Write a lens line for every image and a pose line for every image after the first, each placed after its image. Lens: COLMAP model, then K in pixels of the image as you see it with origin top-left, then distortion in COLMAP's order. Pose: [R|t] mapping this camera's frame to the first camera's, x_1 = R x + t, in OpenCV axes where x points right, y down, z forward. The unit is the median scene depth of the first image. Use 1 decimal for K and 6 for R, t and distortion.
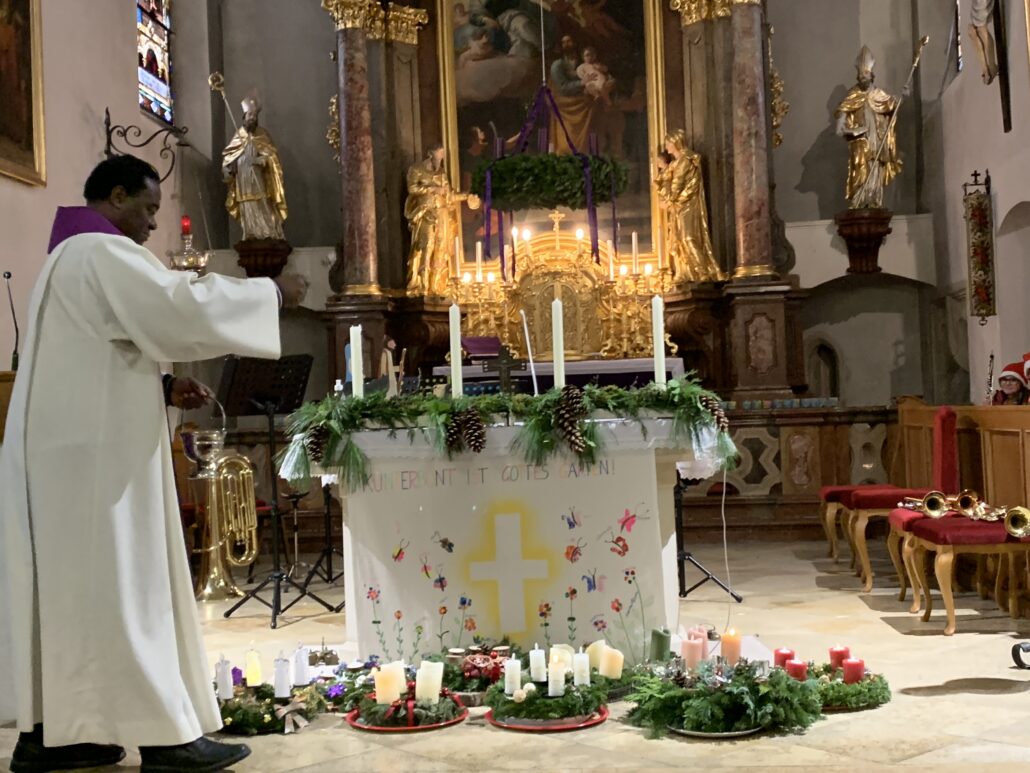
lens RADIAL K [[1341.5, 0, 517.4], [0, 1341.5, 388.7], [0, 0, 1]] dist [0.156744, 0.000000]
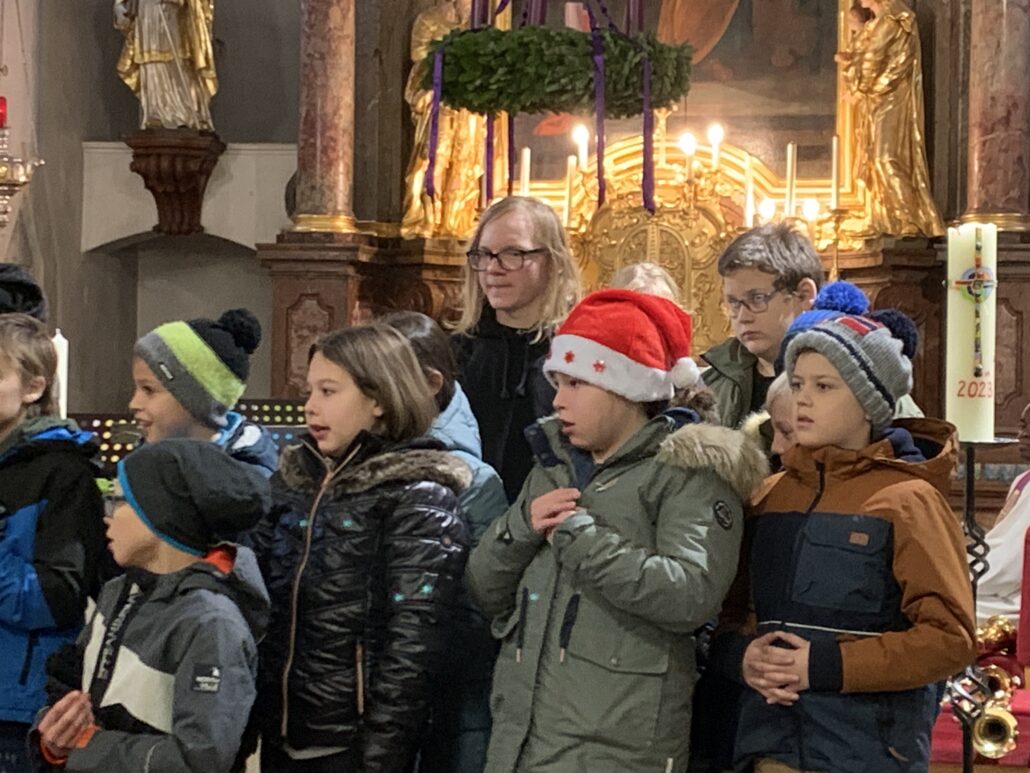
lens RADIAL K [[2484.6, 0, 547.6], [0, 2484.6, 360.4], [0, 0, 1]] dist [0.165191, 0.000000]
pose [[0.988938, 0.052265, -0.138817, 0.133492], [-0.051352, 0.998629, 0.010155, -0.029297], [0.139157, -0.002915, 0.990266, -0.060729]]
